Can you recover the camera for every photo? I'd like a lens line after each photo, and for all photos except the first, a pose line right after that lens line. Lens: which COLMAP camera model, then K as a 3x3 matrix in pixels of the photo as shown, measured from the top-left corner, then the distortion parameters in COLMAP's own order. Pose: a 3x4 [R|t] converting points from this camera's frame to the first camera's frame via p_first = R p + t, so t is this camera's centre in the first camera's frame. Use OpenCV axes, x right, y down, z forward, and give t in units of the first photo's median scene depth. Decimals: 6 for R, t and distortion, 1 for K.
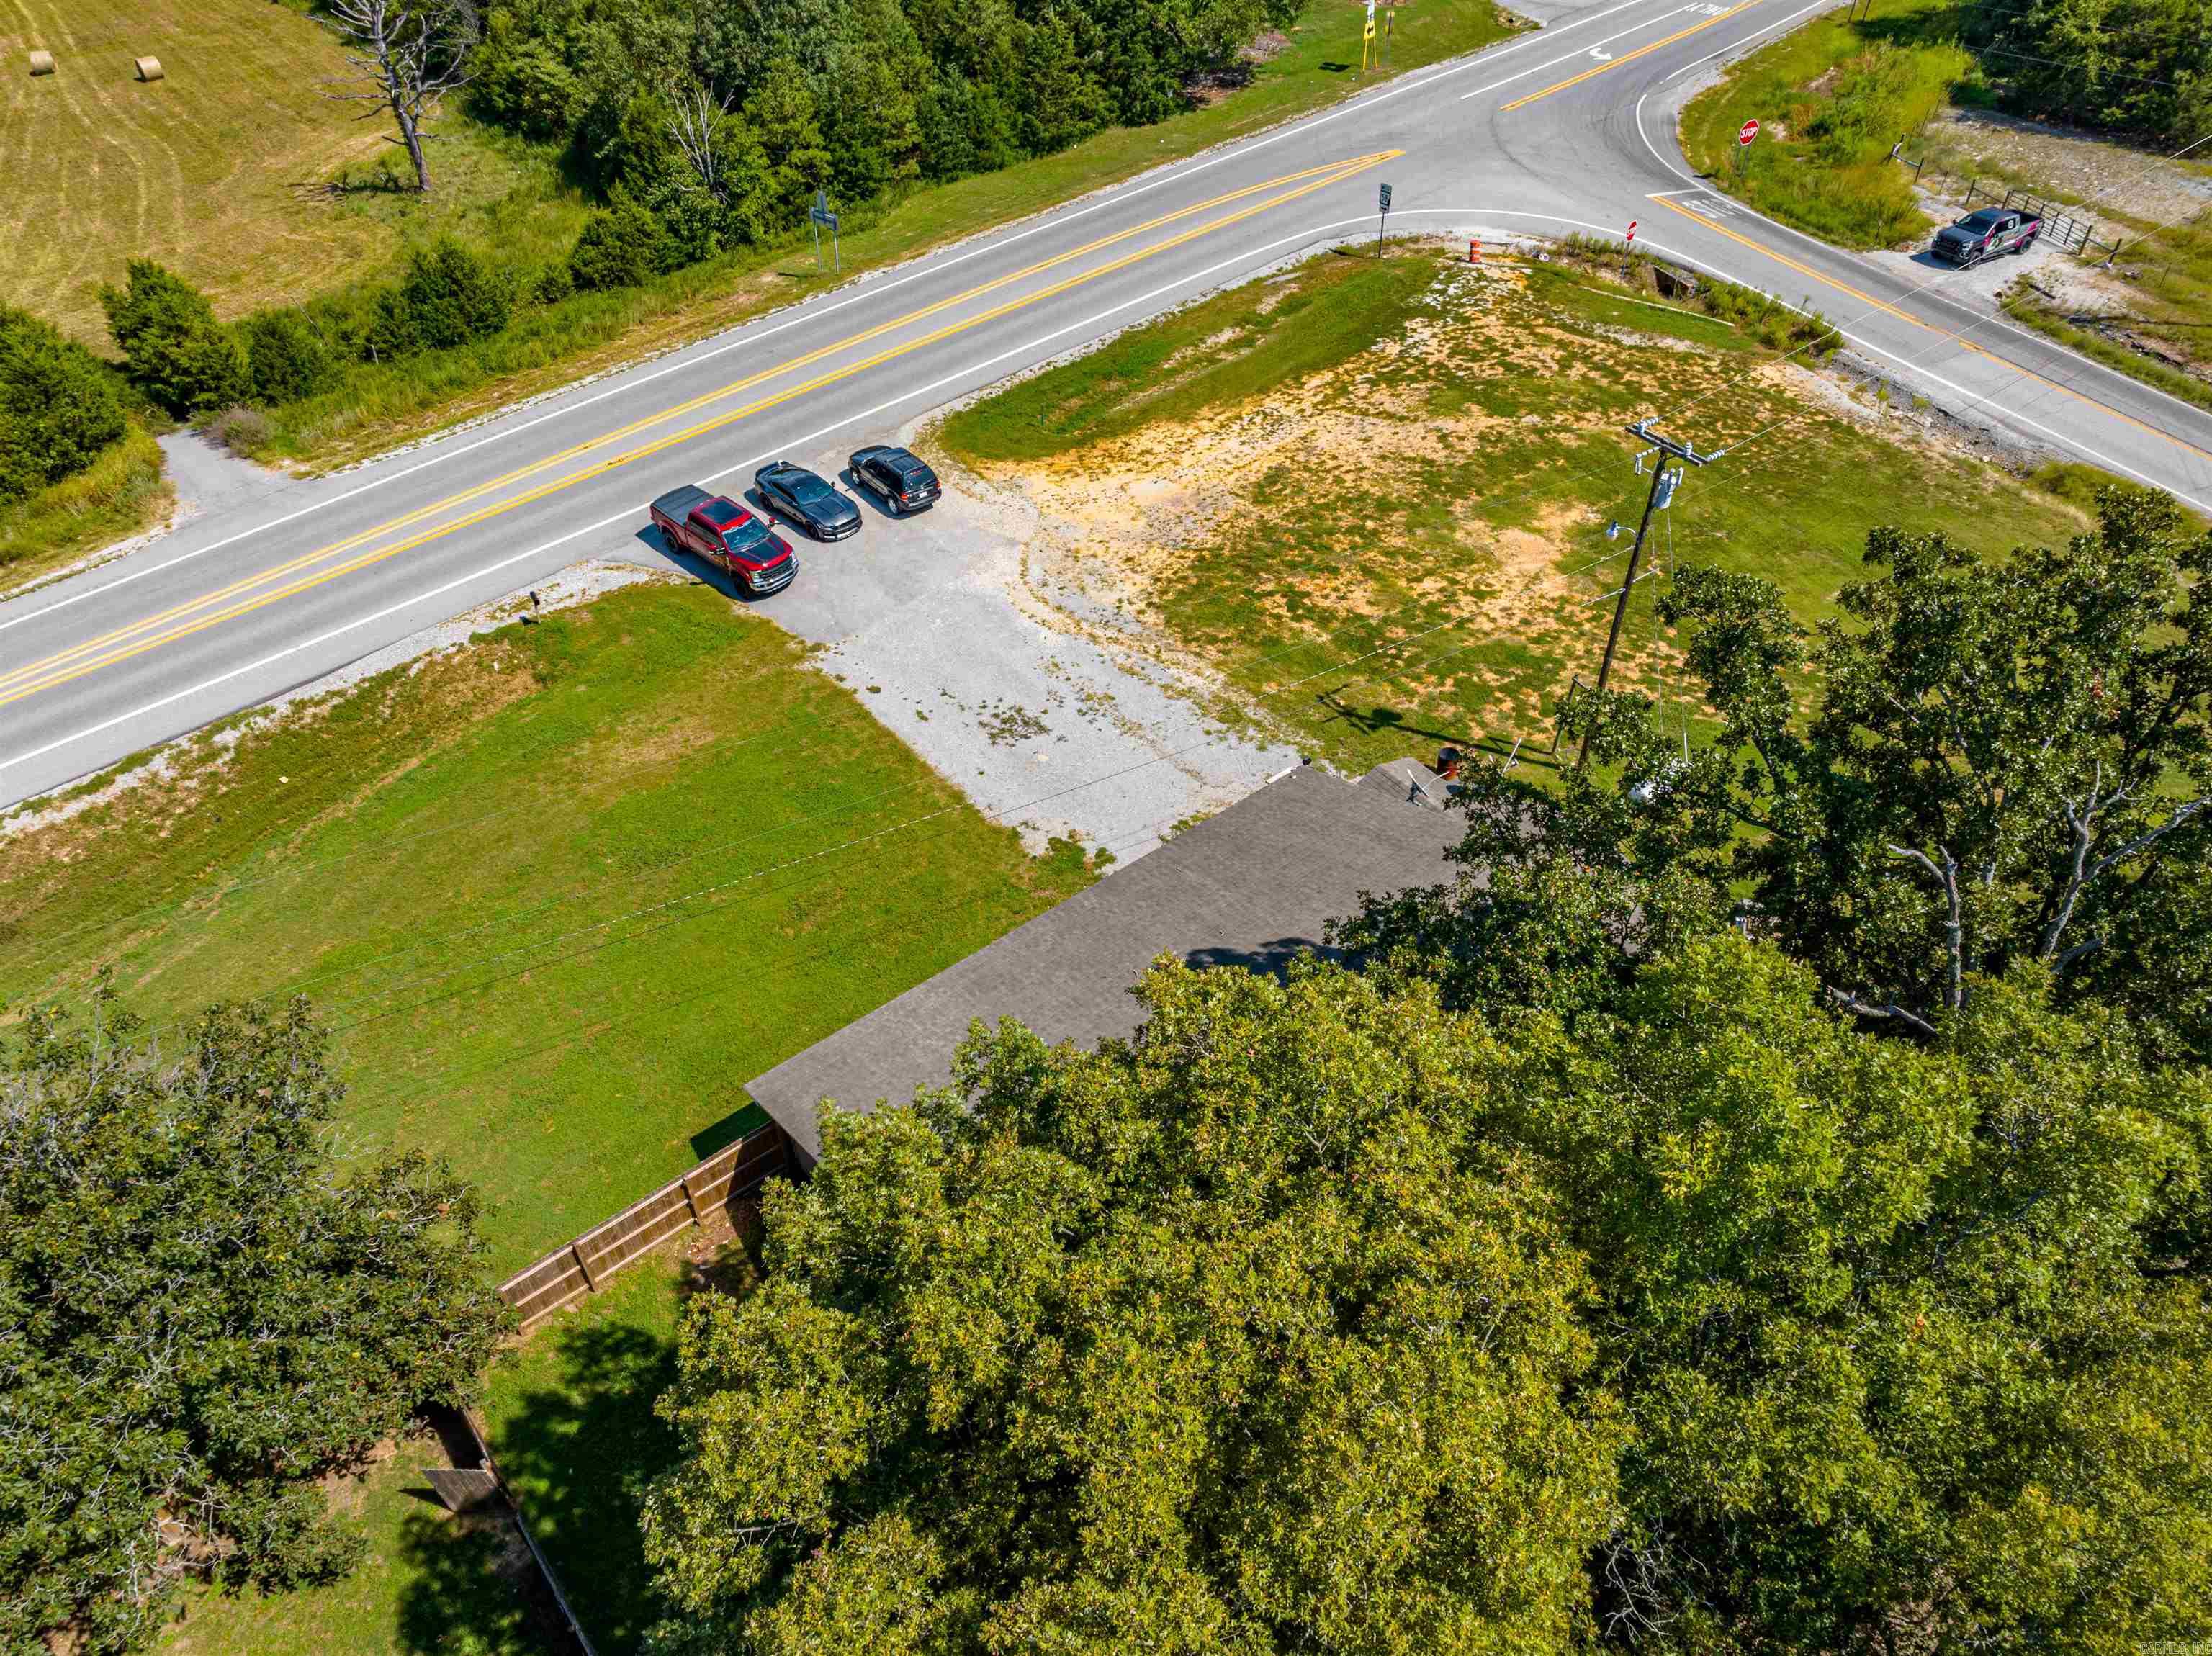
lens RADIAL K [[1554.9, 0, 1113.1], [0, 1554.9, 815.4], [0, 0, 1]] dist [-0.043066, 0.024240]
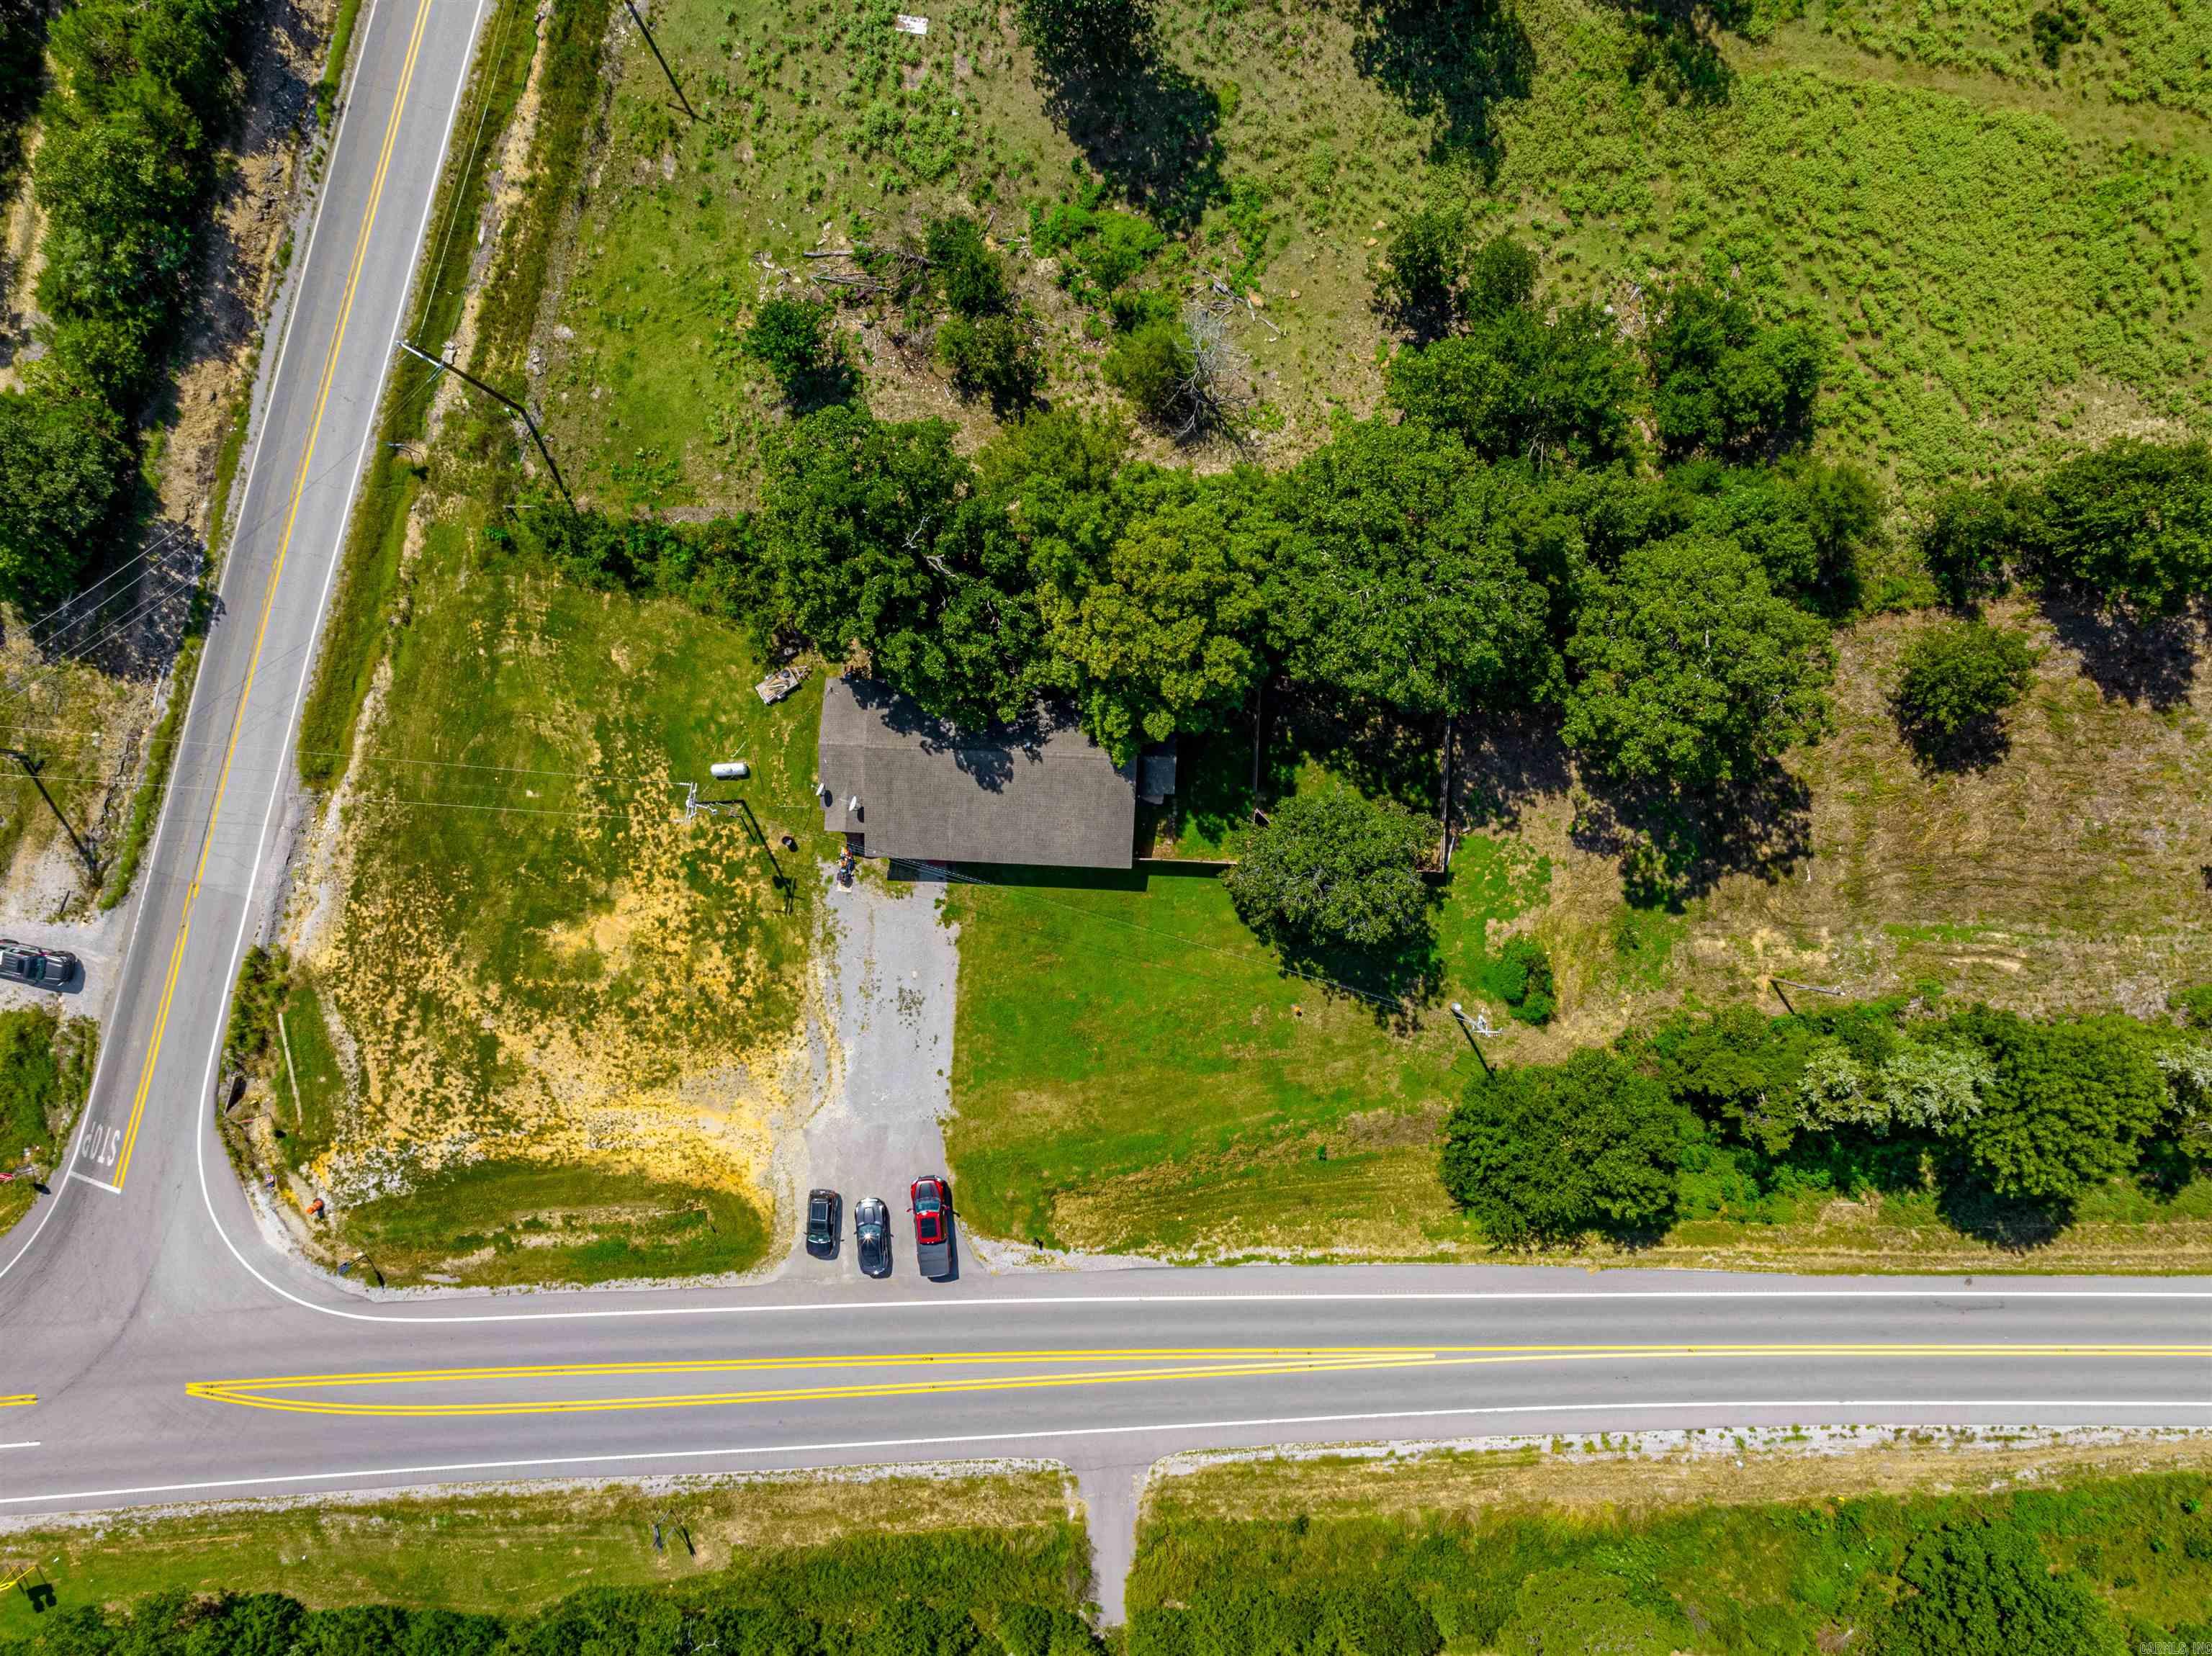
lens RADIAL K [[1554.9, 0, 1092.8], [0, 1554.9, 794.2], [0, 0, 1]] dist [-0.043066, 0.024240]
pose [[-0.751687, -0.659514, 0.002722, -0.062012], [0.451970, -0.512122, 0.730380, -1.168746], [-0.480301, 0.550248, 0.683036, -0.628114]]
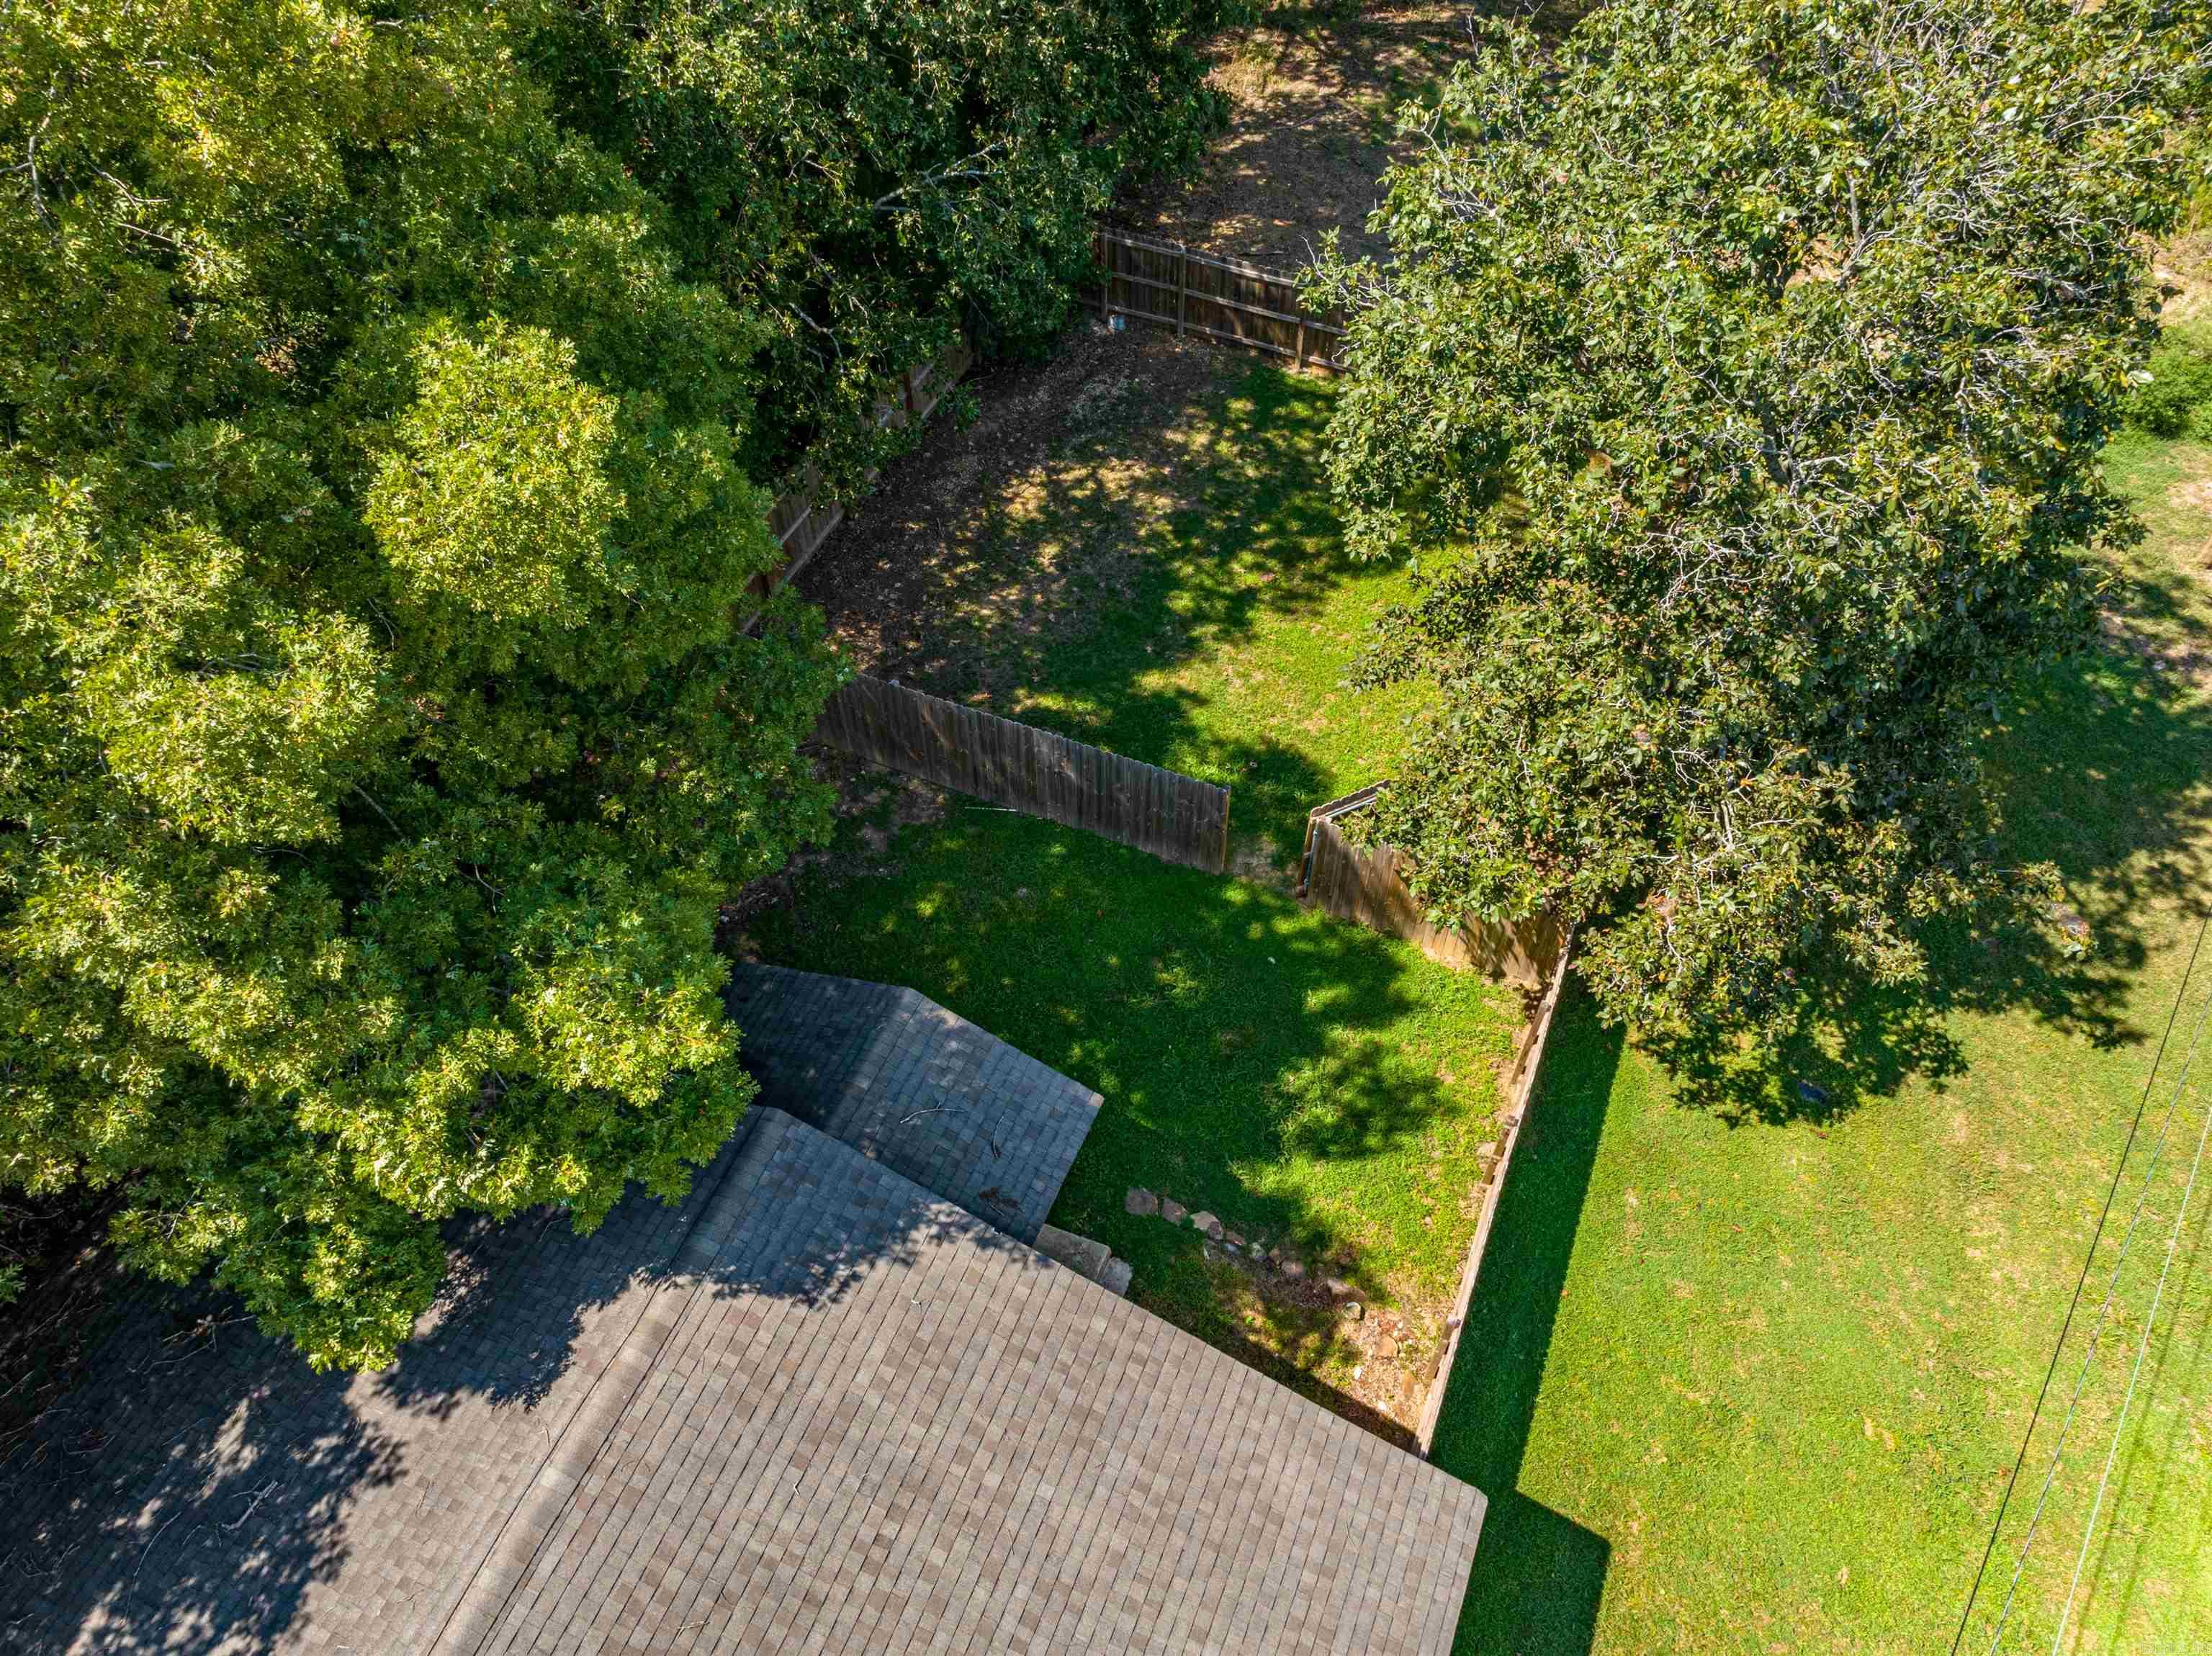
lens RADIAL K [[1554.9, 0, 1109.1], [0, 1554.9, 778.6], [0, 0, 1]] dist [-0.043066, 0.024240]
pose [[-0.879014, 0.365836, -0.305775, -0.059402], [-0.316240, 0.032615, 0.948118, -0.116851], [0.356829, 0.930108, 0.087023, 0.463137]]
